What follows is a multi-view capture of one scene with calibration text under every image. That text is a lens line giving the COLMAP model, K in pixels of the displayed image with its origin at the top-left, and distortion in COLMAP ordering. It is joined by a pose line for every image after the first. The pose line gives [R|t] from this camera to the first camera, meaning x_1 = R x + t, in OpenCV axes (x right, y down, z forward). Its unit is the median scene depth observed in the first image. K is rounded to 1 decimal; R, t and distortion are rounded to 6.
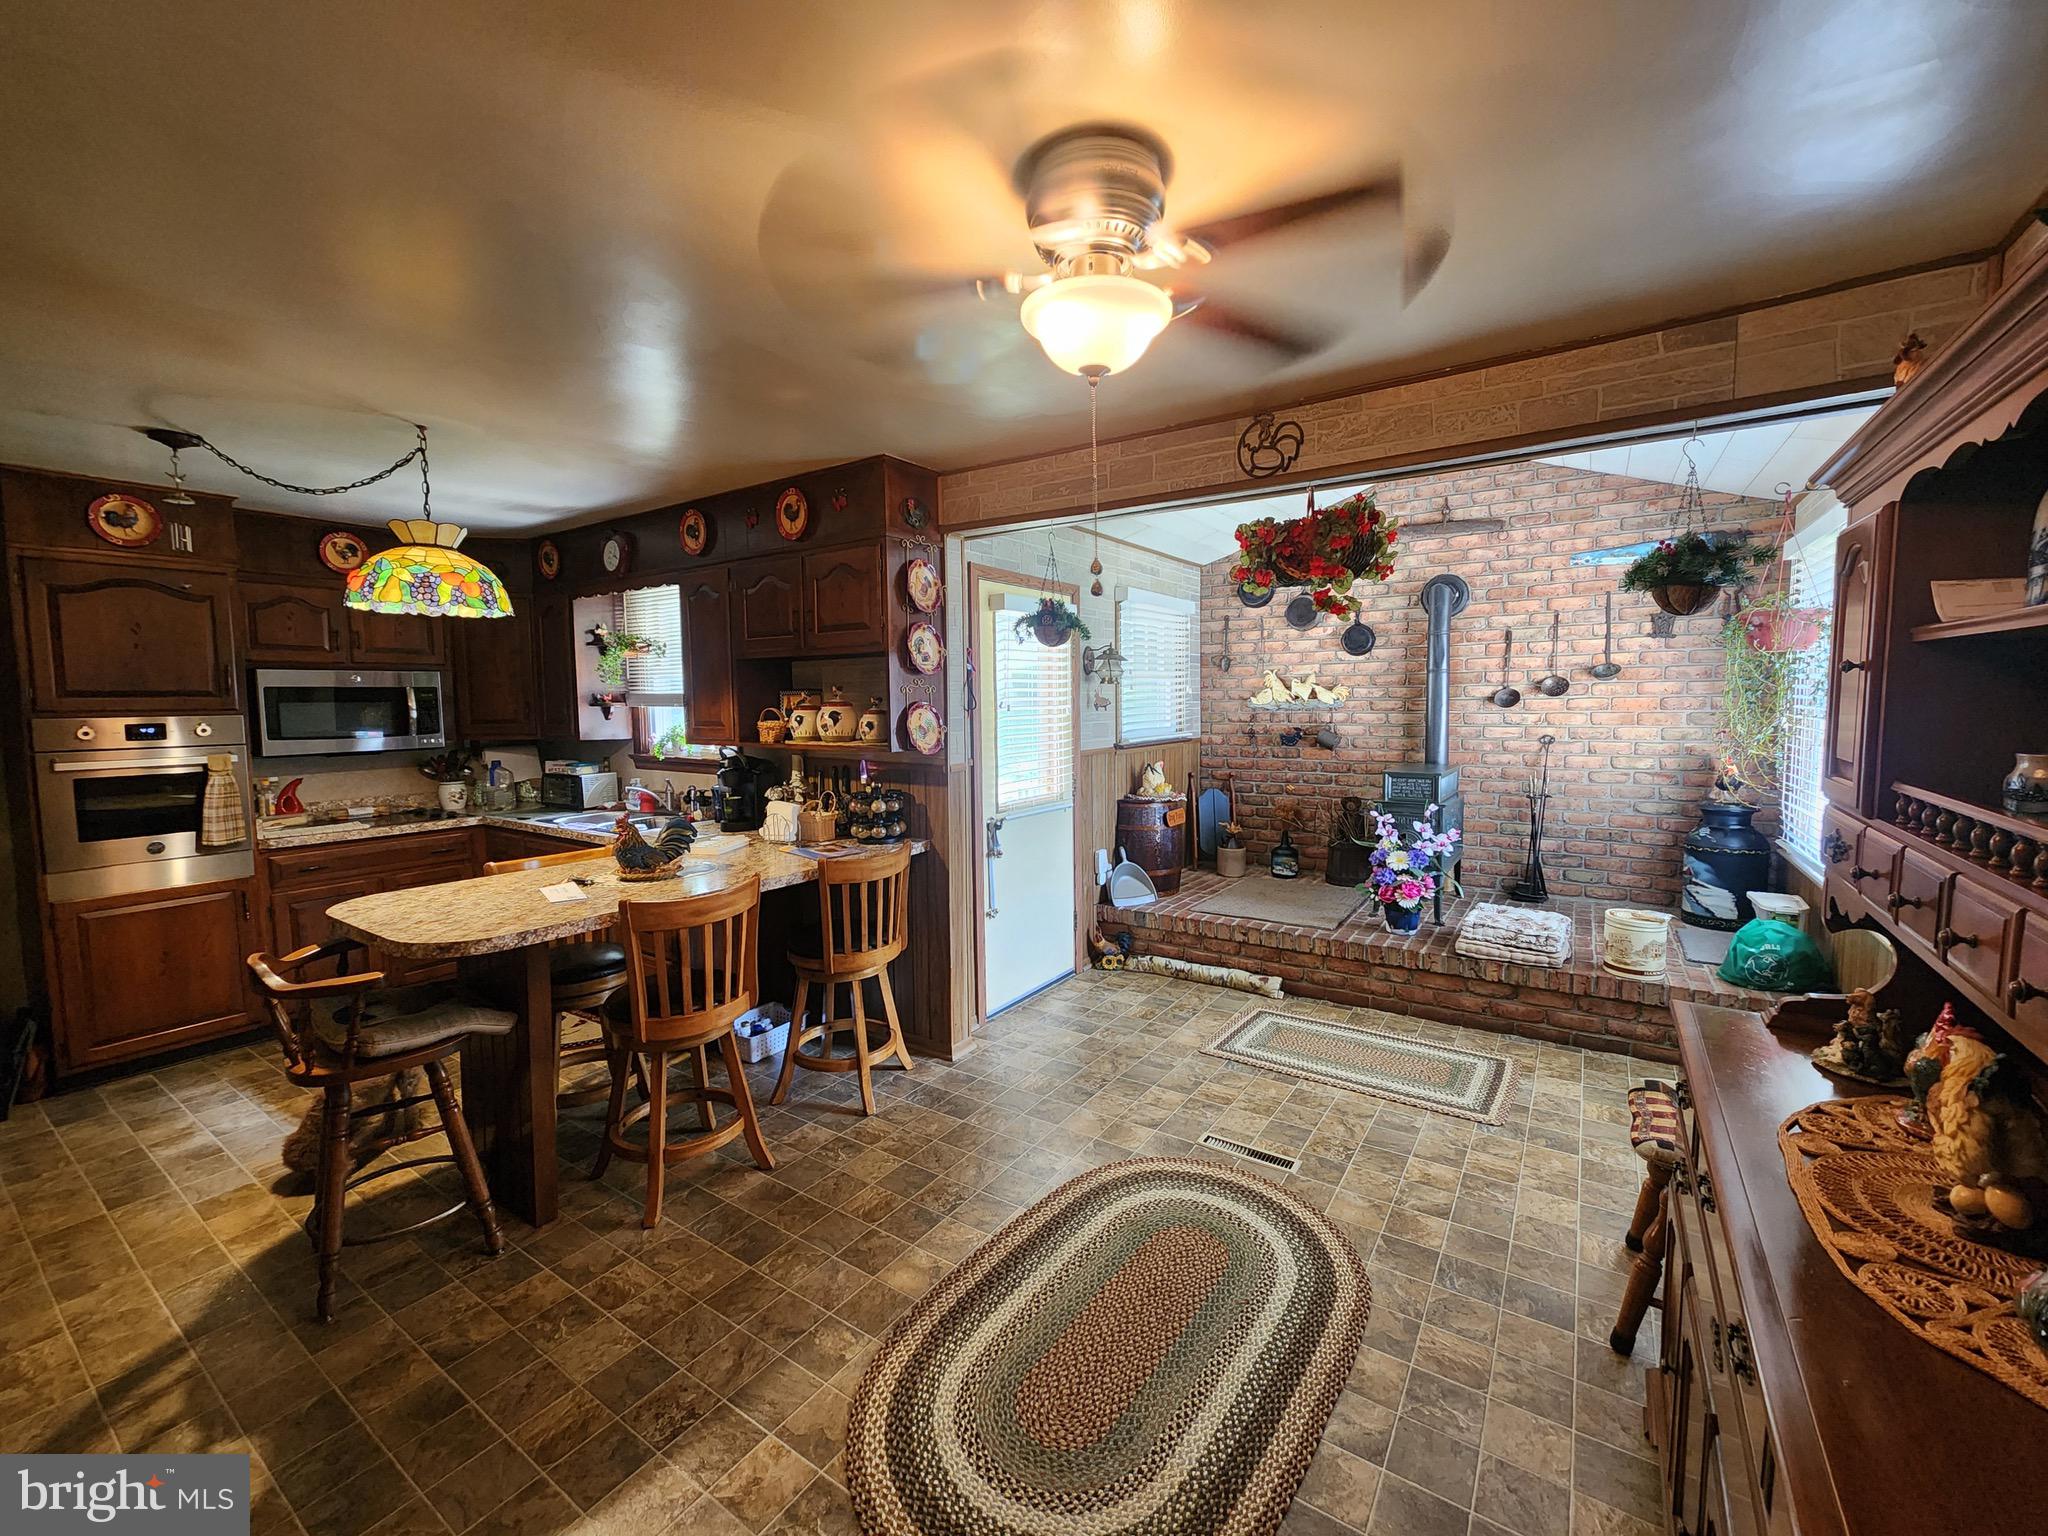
lens RADIAL K [[837.0, 0, 1021.3], [0, 837.0, 759.6], [0, 0, 1]] dist [-0.002052, 0.000431]
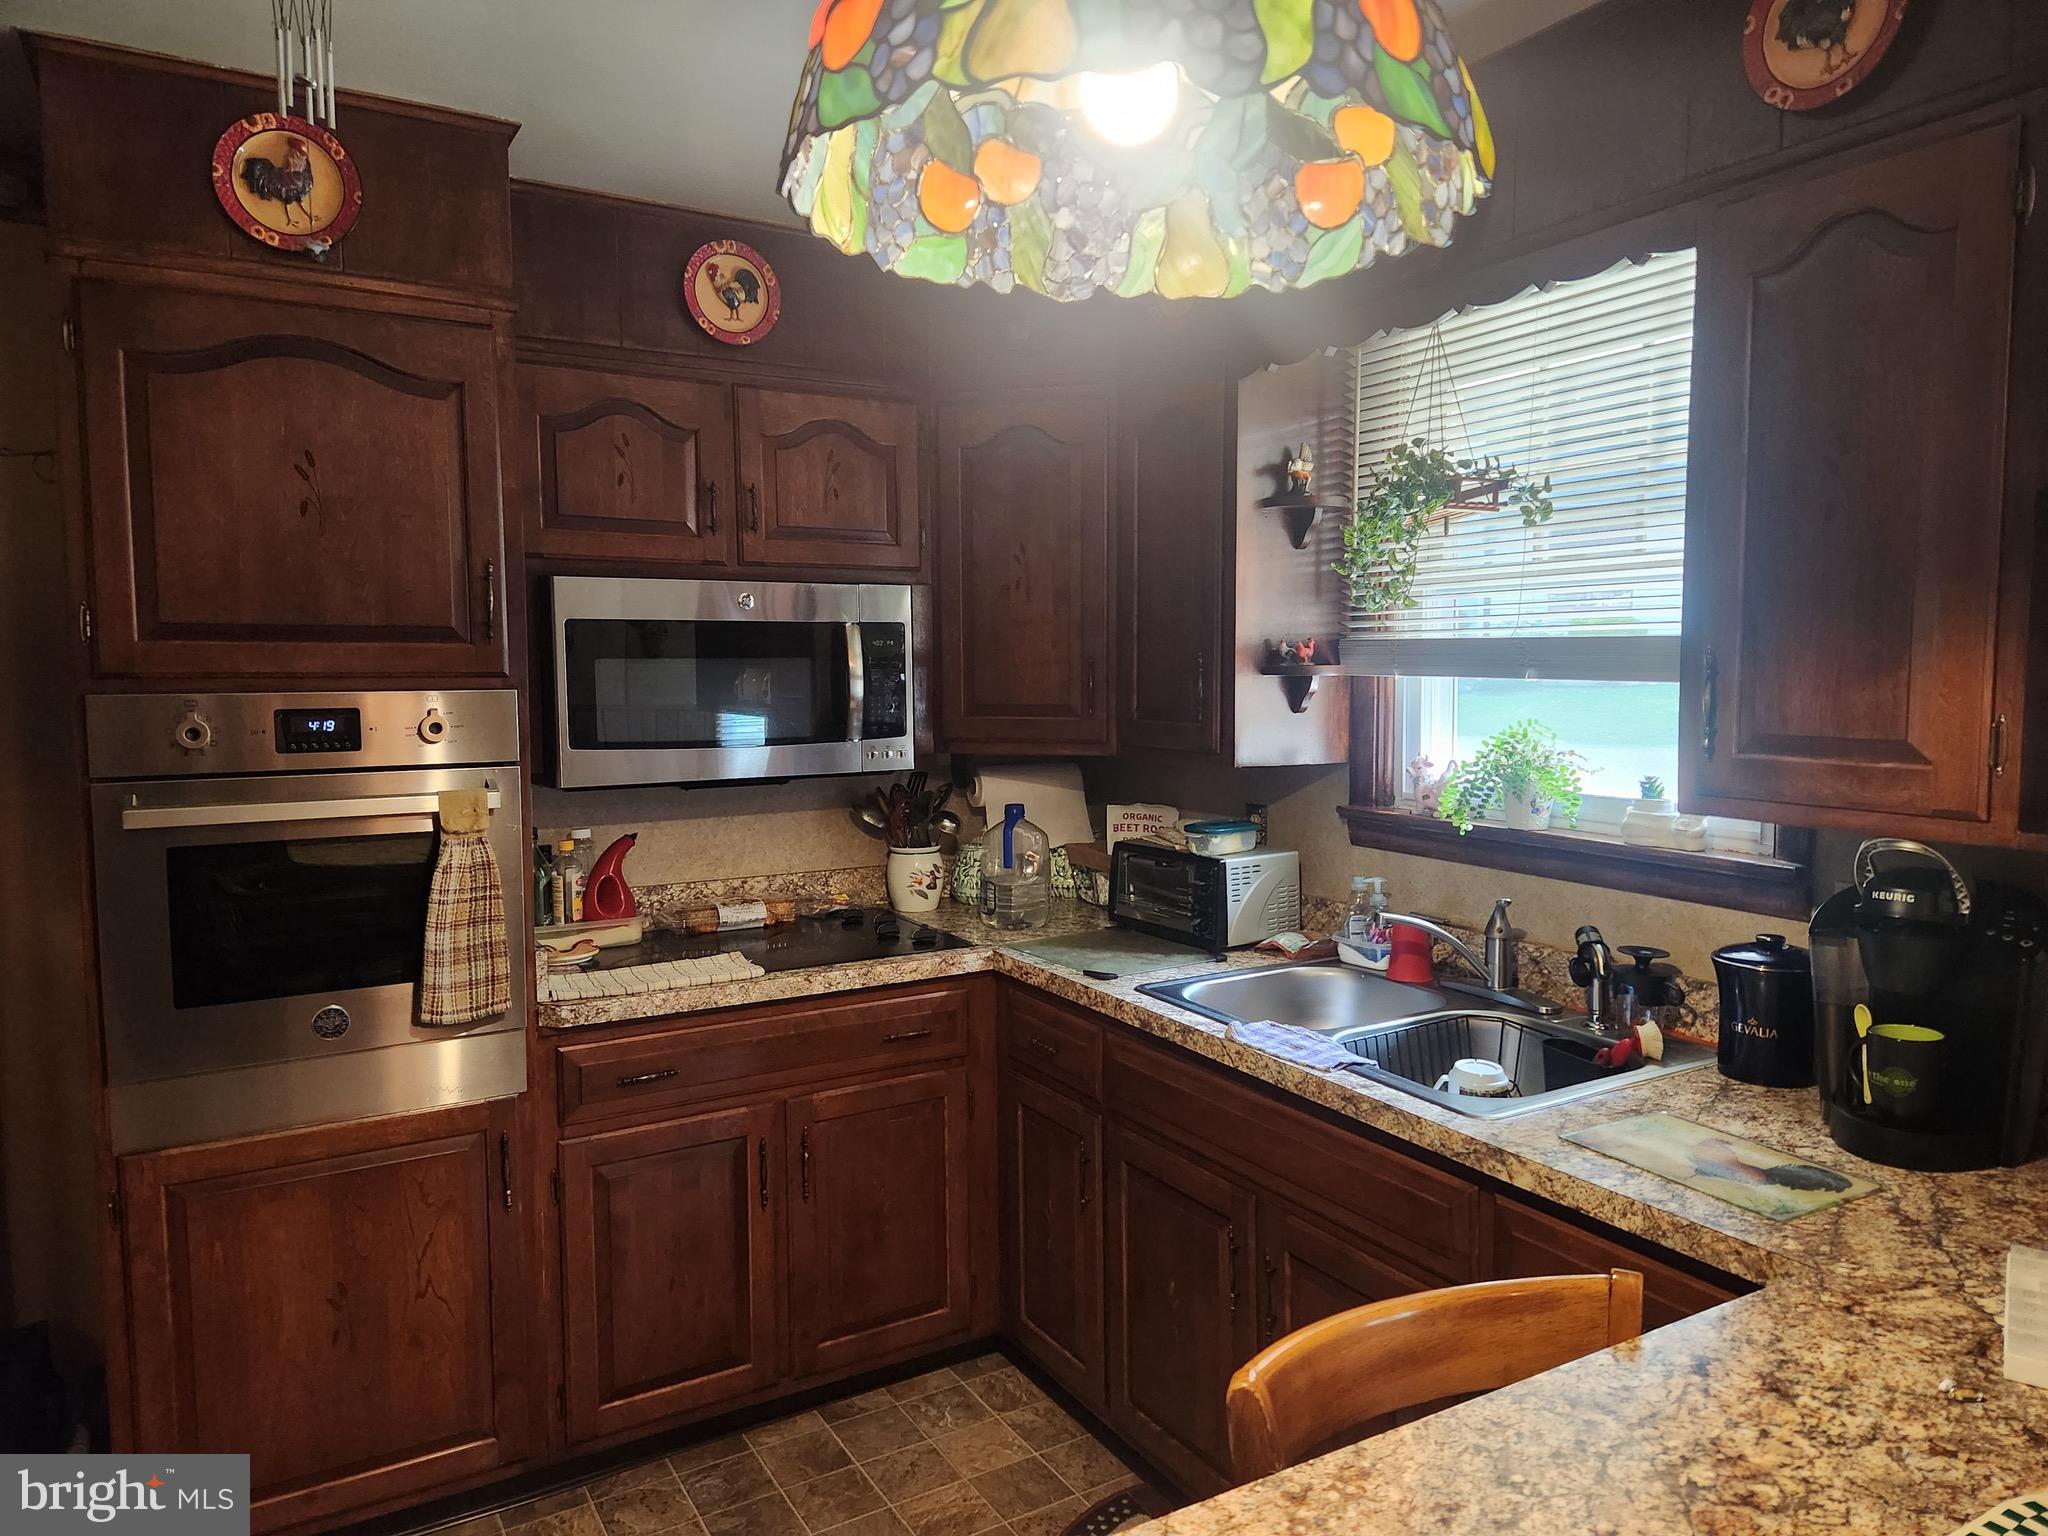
lens RADIAL K [[1356.3, 0, 1027.5], [0, 1356.3, 769.4], [0, 0, 1]] dist [0.029710, -0.004148]
pose [[0.903337, 0.041655, -0.426904, -0.391591], [-0.037728, 0.999132, 0.017656, -0.031840], [0.427269, 0.000157, 0.904124, 0.466424]]
